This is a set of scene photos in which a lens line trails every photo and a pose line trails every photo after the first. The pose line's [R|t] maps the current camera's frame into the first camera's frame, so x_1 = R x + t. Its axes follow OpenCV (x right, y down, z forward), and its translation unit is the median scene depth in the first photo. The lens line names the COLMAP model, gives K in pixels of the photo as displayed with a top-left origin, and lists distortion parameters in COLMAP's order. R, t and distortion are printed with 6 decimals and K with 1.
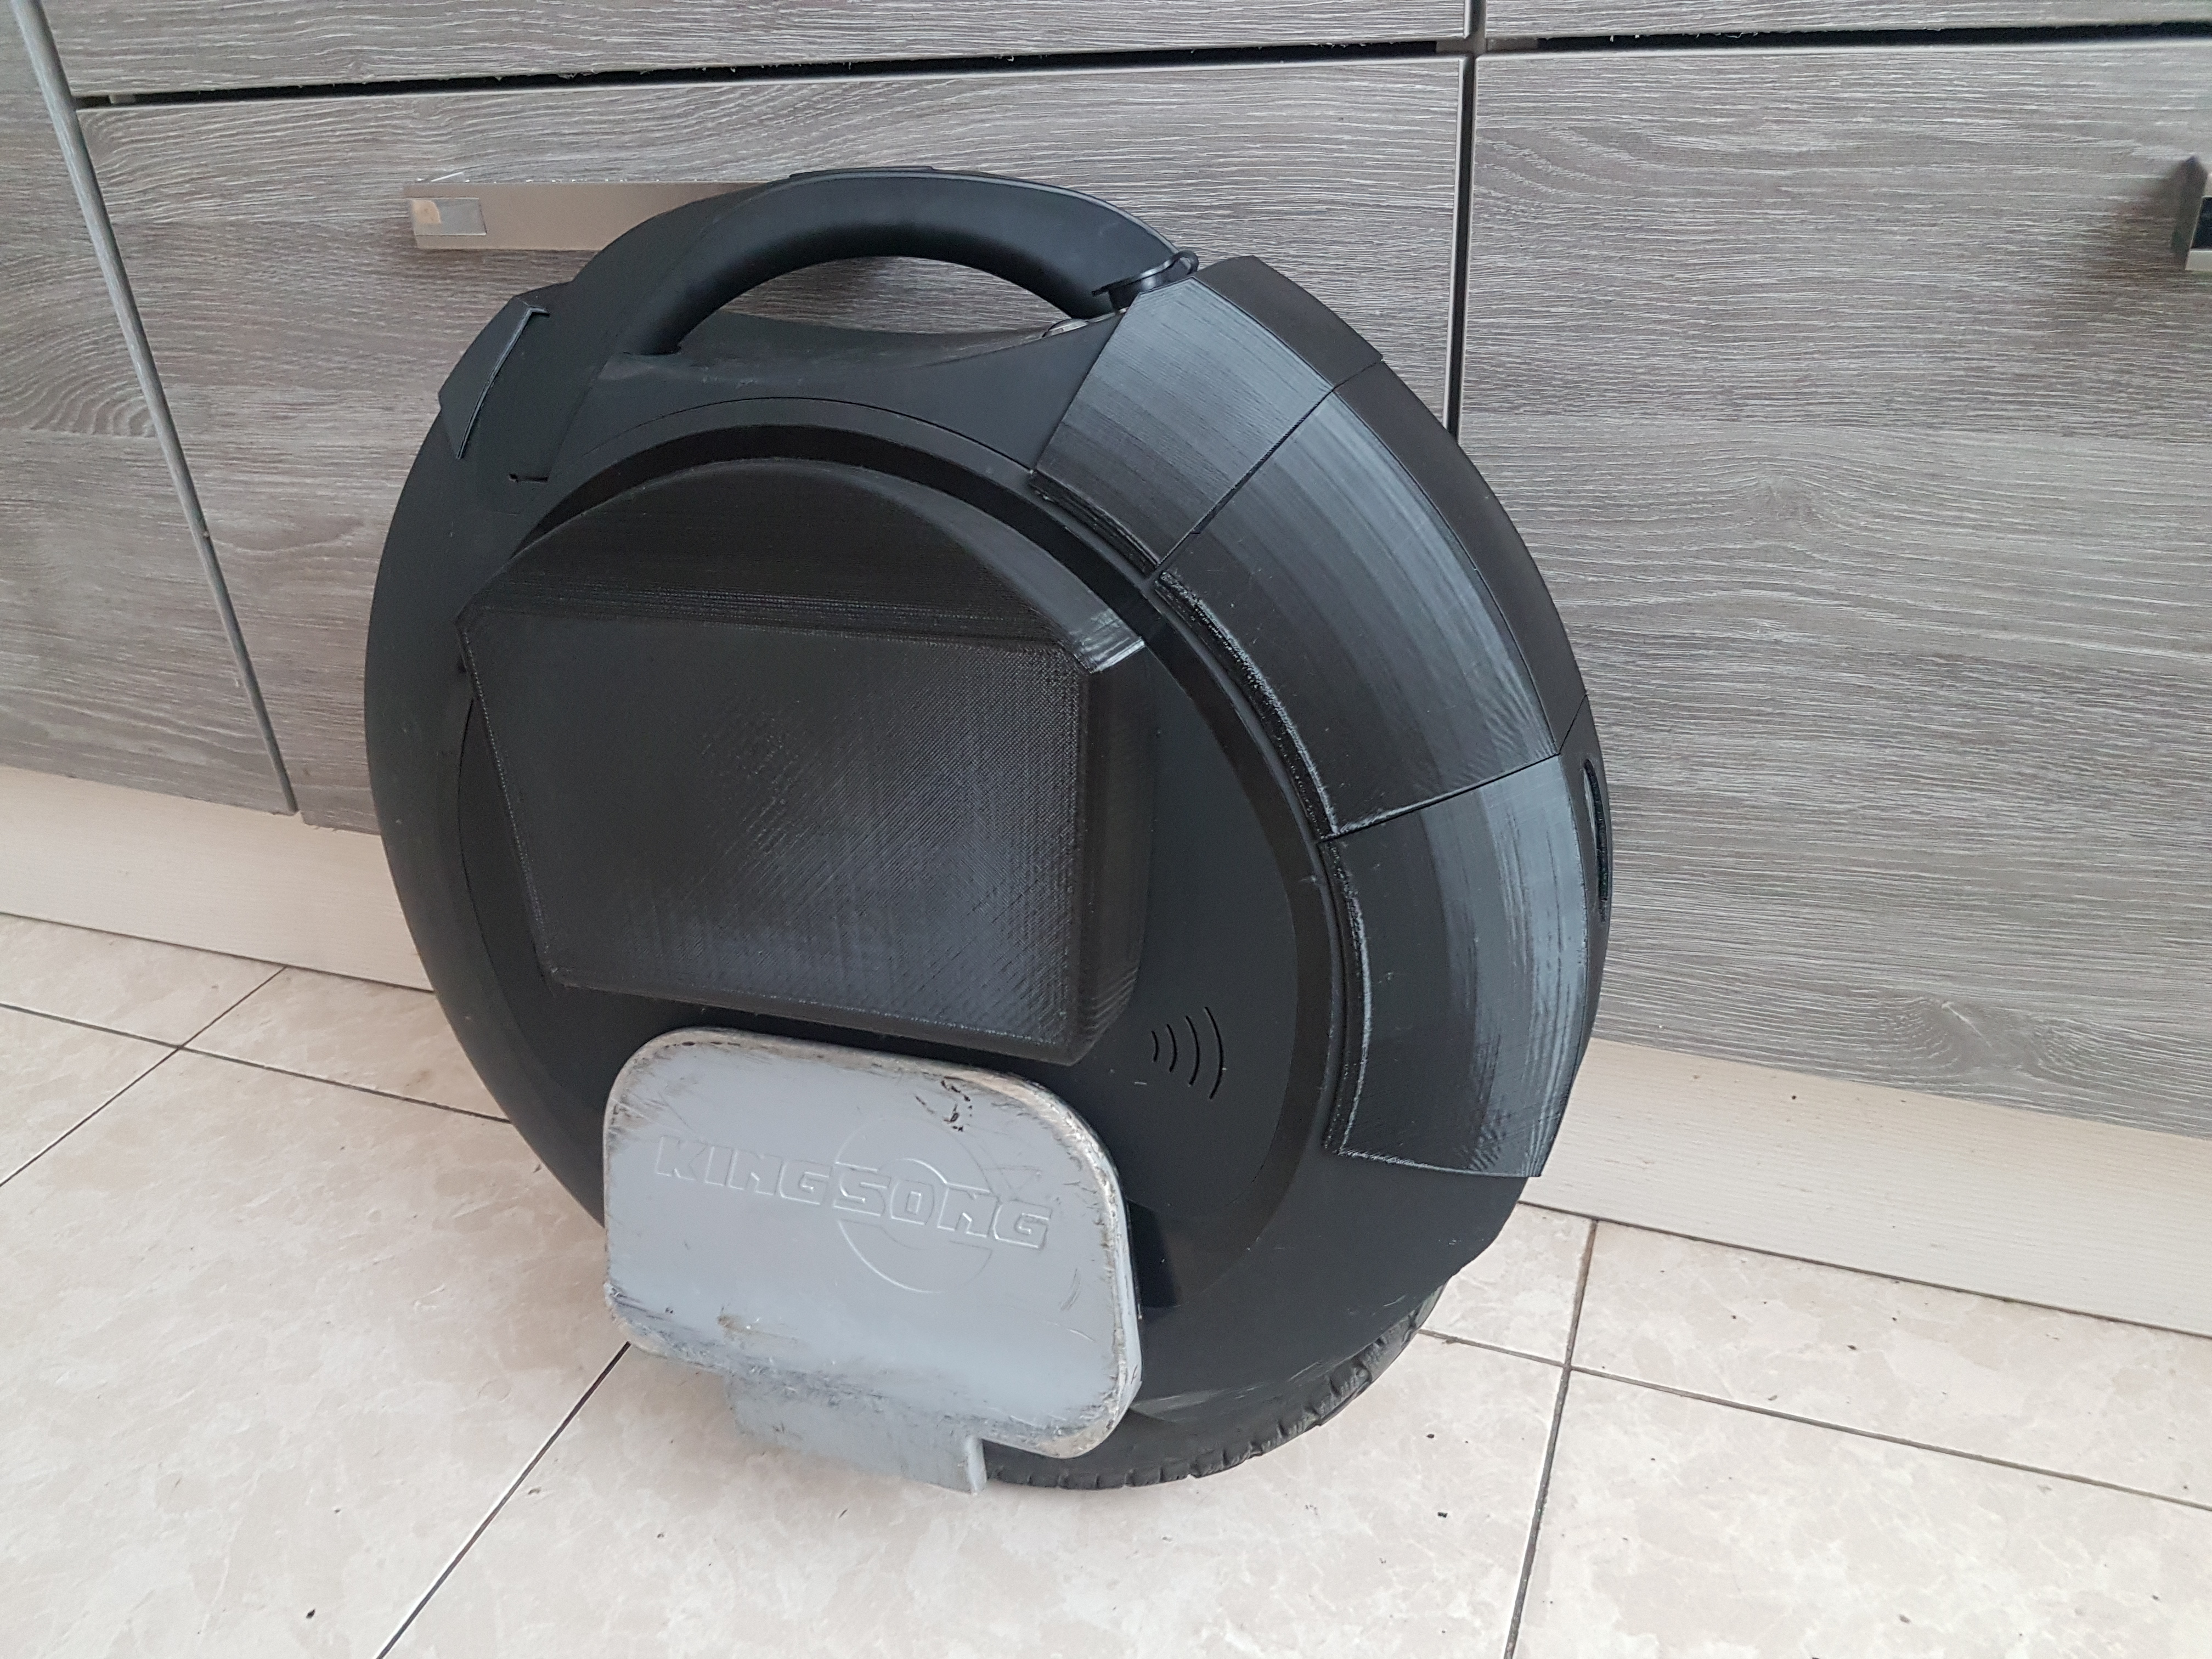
lens RADIAL K [[1937.0, 0, 1105.2], [0, 1937.0, 770.9], [0, 0, 1]] dist [0.106674, -0.200130]
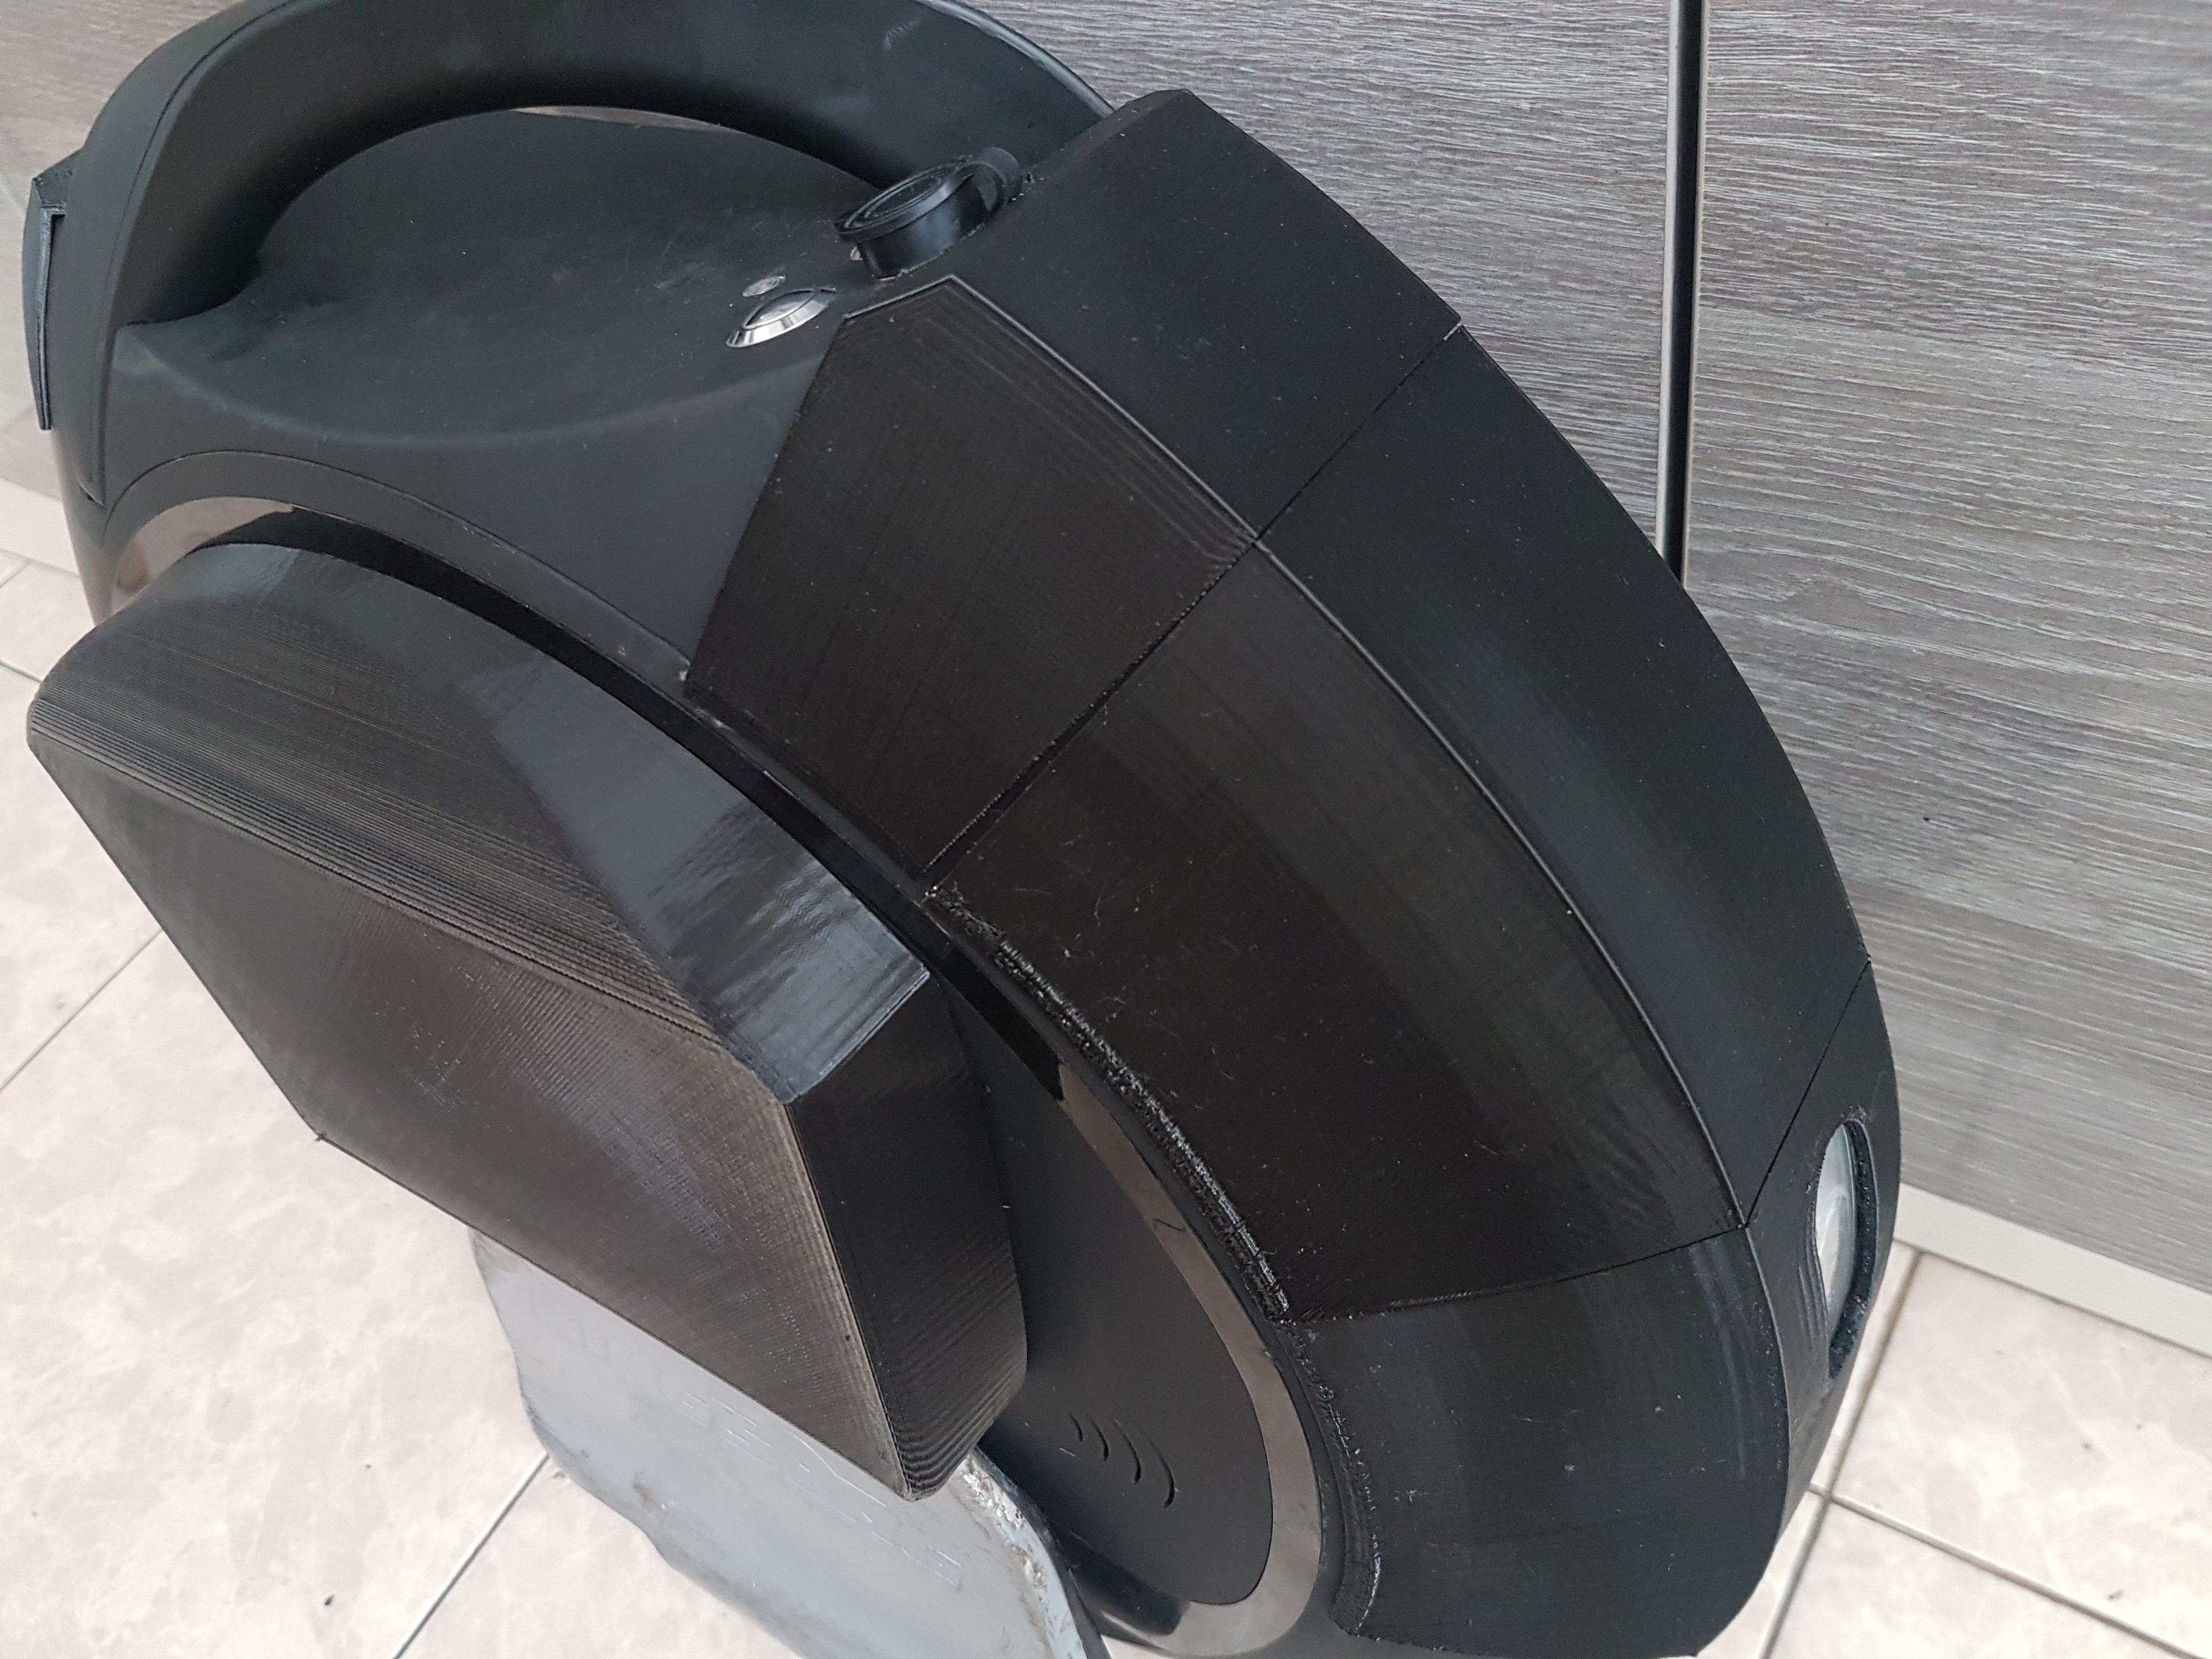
lens RADIAL K [[1900.8, 0, 1065.9], [0, 1900.8, 823.1], [0, 0, 1]] dist [0.000215, -0.092339]
pose [[0.963874, 0.050732, -0.261484, 0.161989], [0.055829, 0.921410, 0.384561, -0.258091], [0.260444, -0.385266, 0.885290, 0.487208]]
